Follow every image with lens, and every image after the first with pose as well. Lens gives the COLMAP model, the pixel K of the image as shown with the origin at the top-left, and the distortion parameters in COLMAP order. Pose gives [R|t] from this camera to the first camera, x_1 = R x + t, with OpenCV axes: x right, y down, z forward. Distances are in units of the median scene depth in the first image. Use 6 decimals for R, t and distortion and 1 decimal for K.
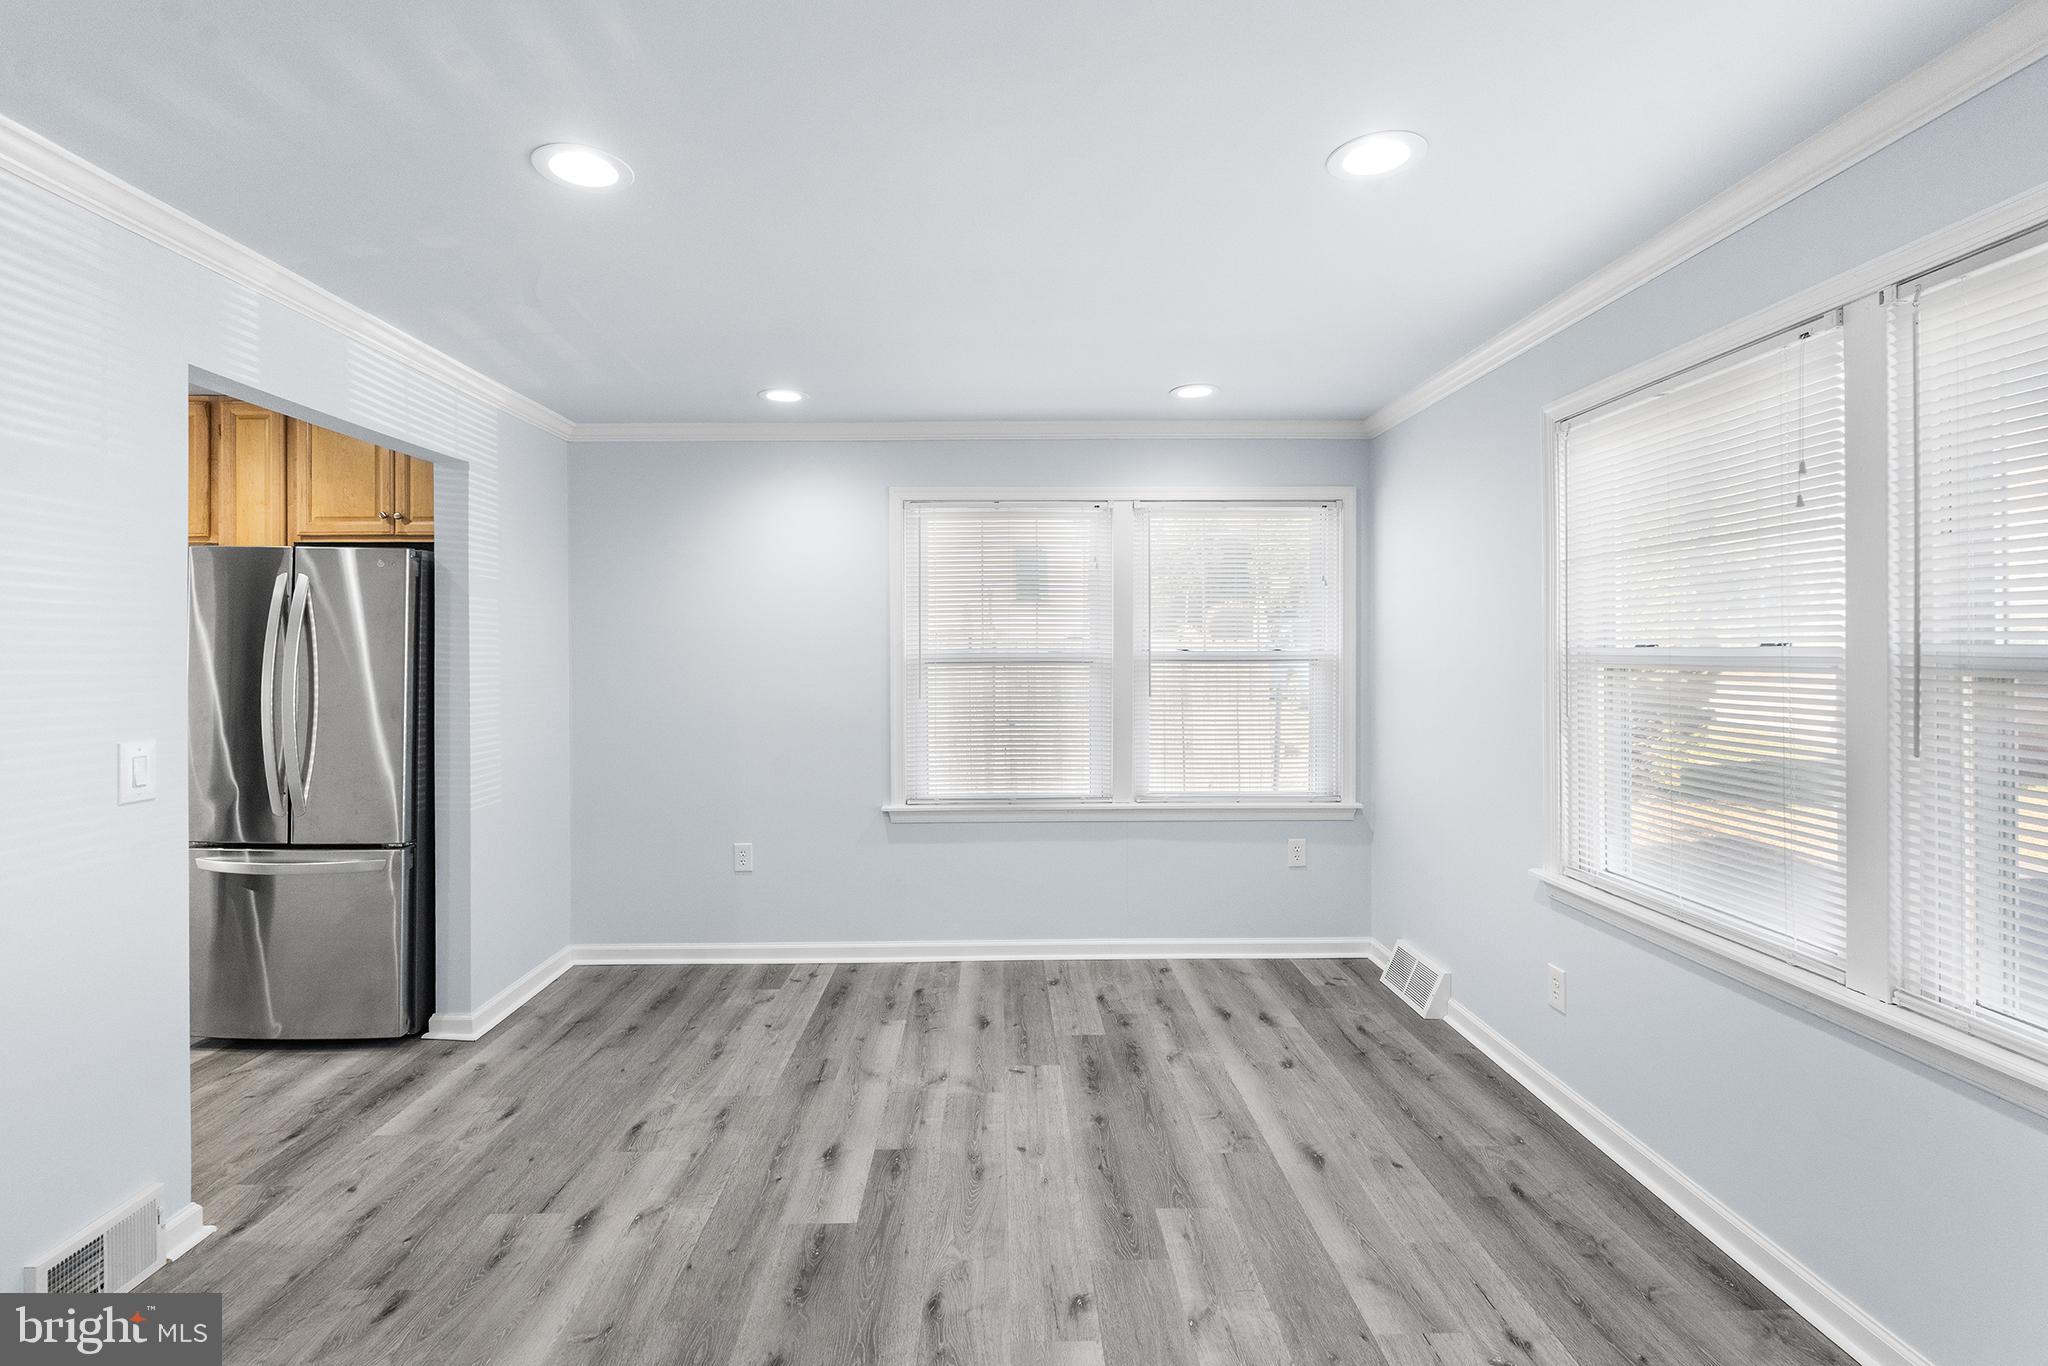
lens RADIAL K [[927.8, 0, 1010.4], [0, 927.8, 646.0], [0, 0, 1]] dist [-0.009061, 0.002132]
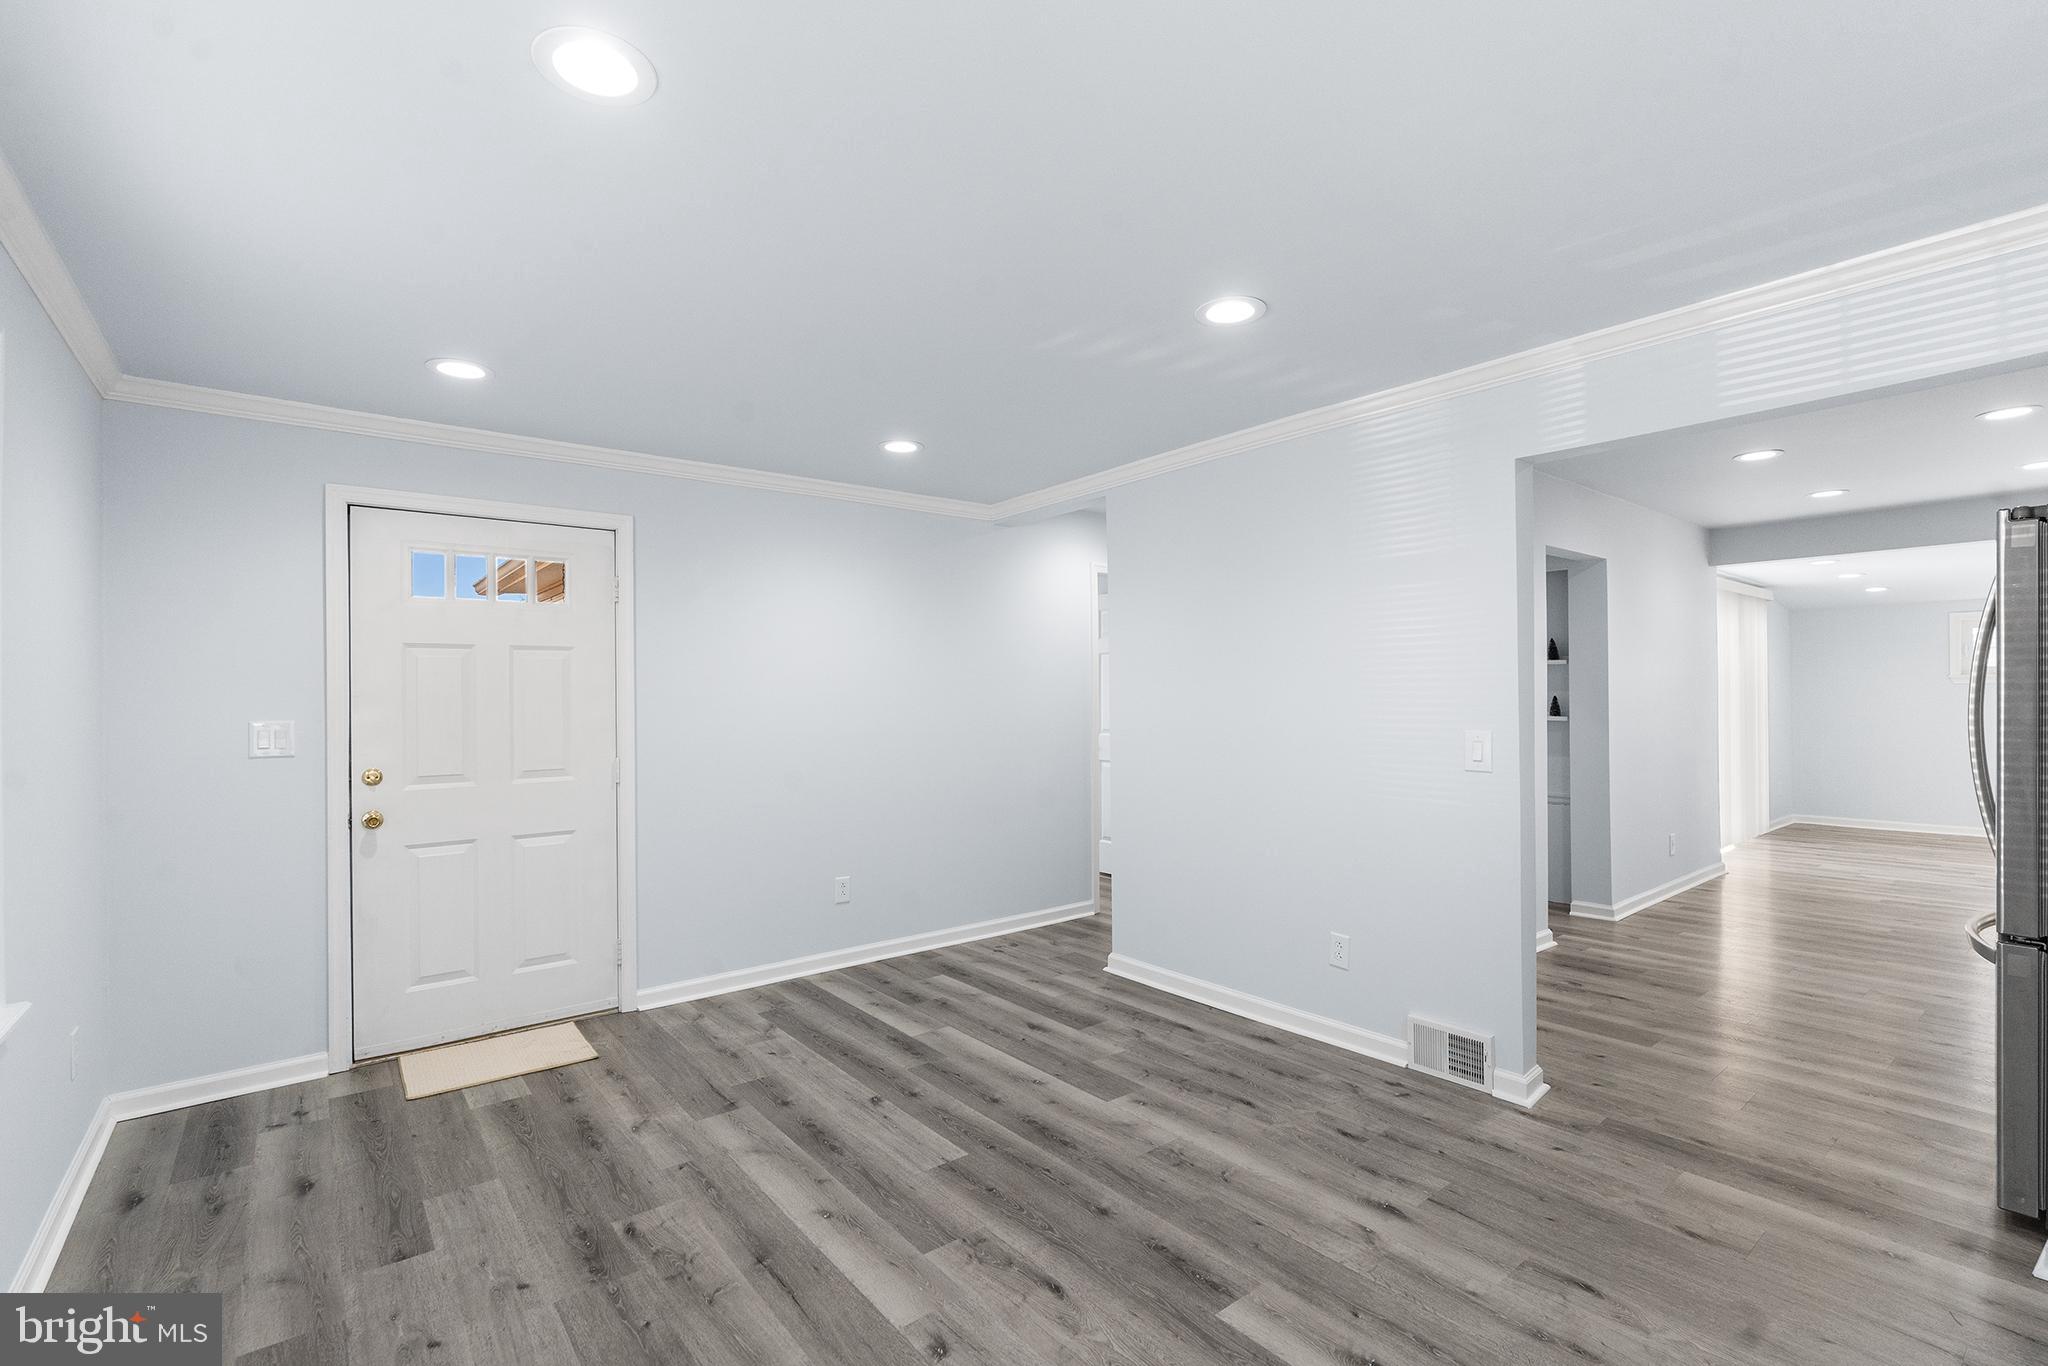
lens RADIAL K [[927.8, 0, 1016.4], [0, 927.8, 698.1], [0, 0, 1]] dist [-0.009061, 0.002132]
pose [[-0.790715, 0.014807, -0.612006, 0.407916], [0.012422, 0.999890, 0.008142, 0.021591], [0.612059, -0.001164, -0.790811, 1.256008]]
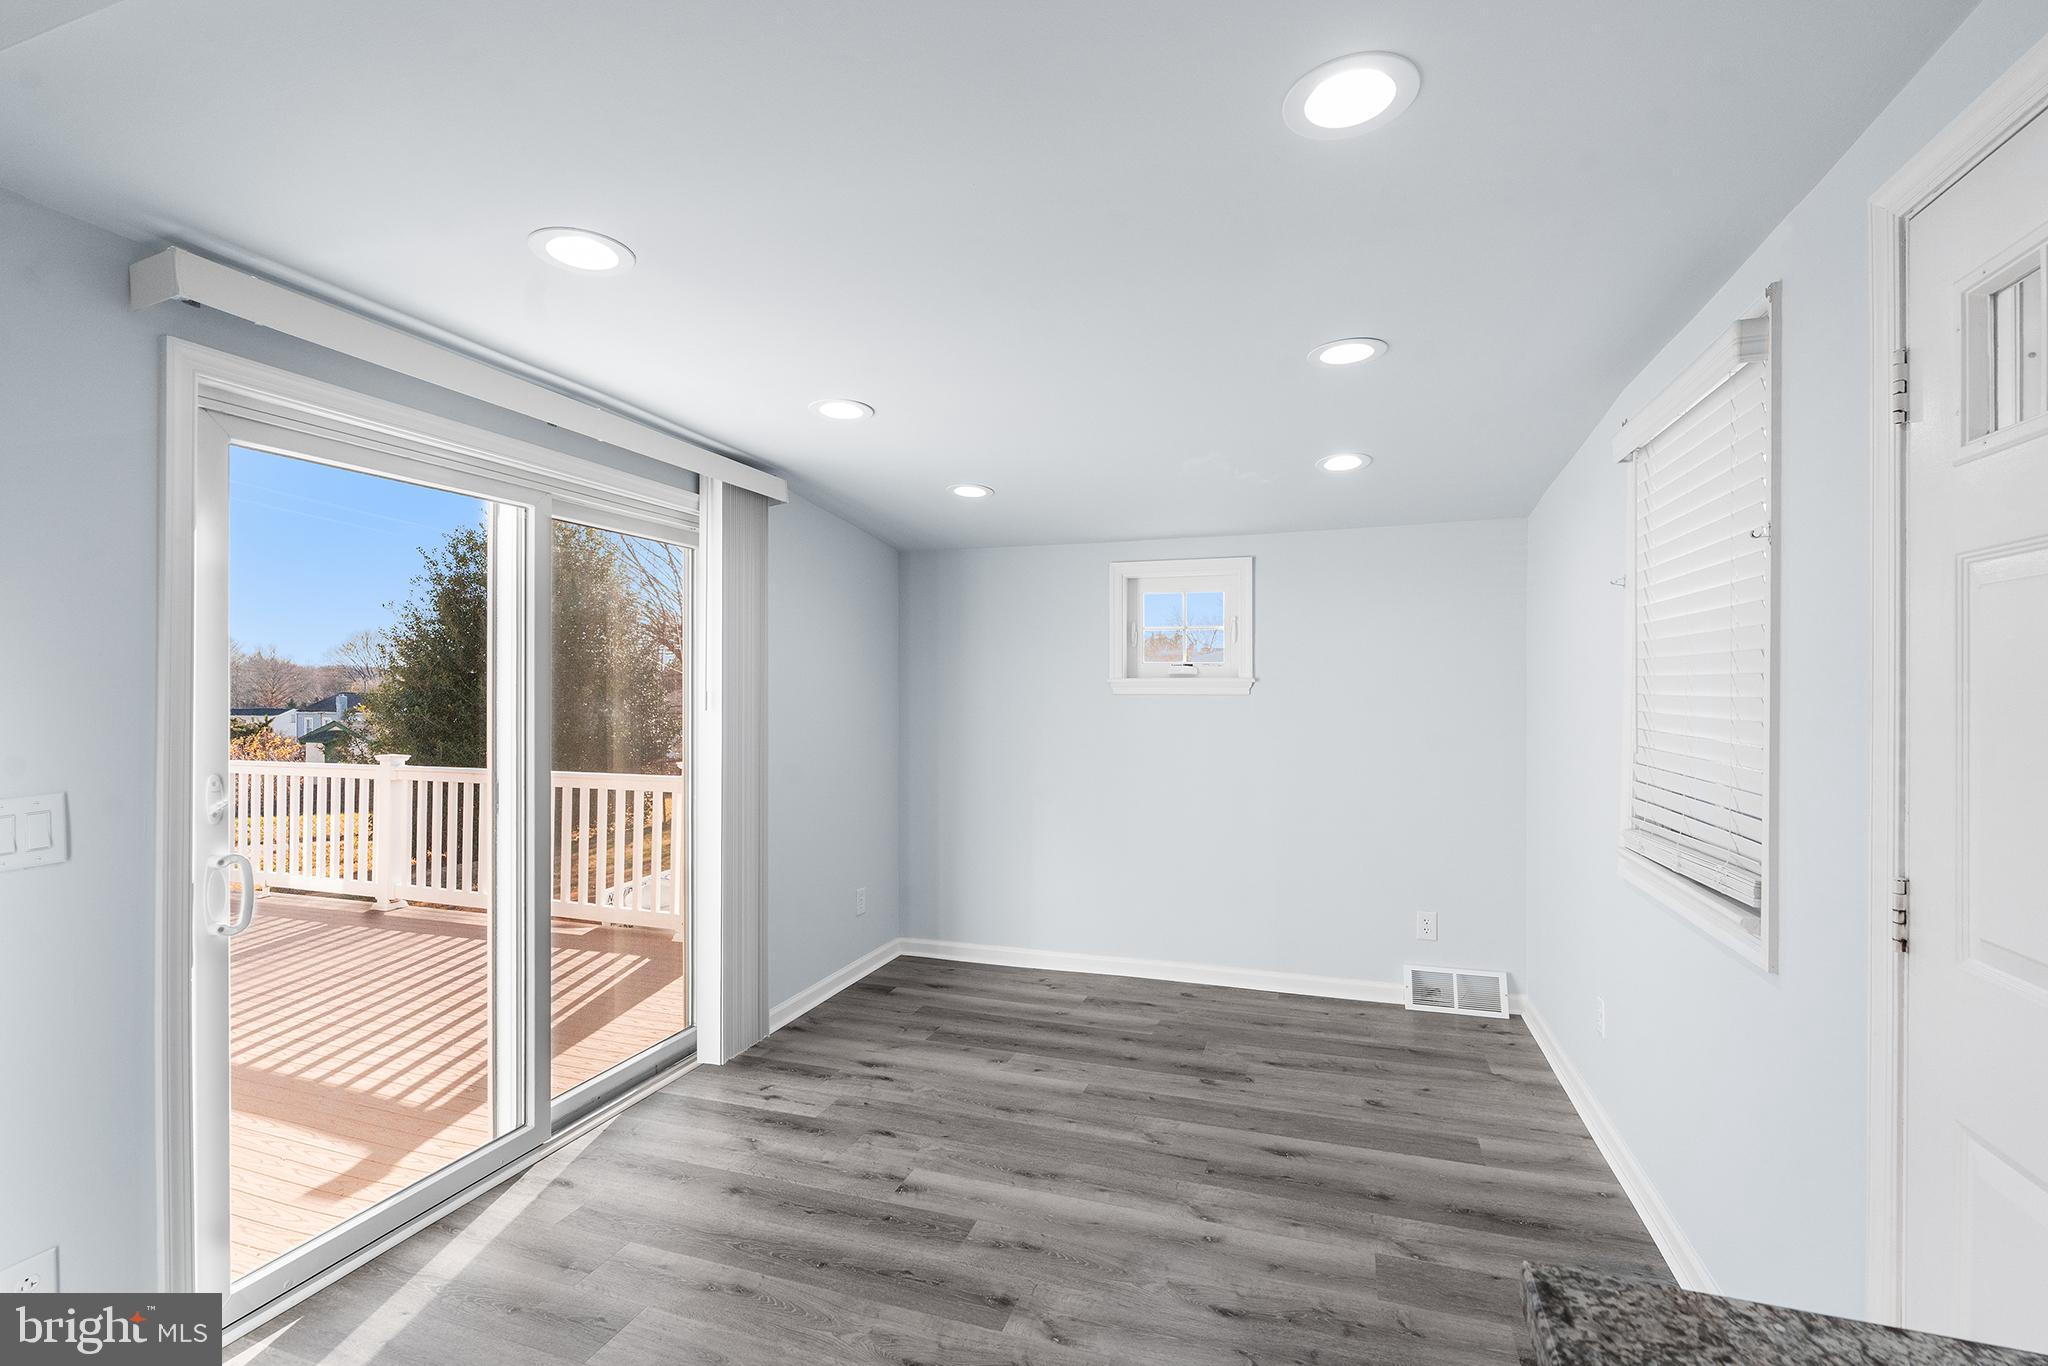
lens RADIAL K [[927.8, 0, 1018.6], [0, 927.8, 679.8], [0, 0, 1]] dist [-0.009061, 0.002132]
pose [[-0.337465, -0.001808, -0.941336, -2.210608], [-0.000186, 0.999998, -0.001854, 0.018052], [0.941338, -0.000451, -0.337464, 1.152649]]
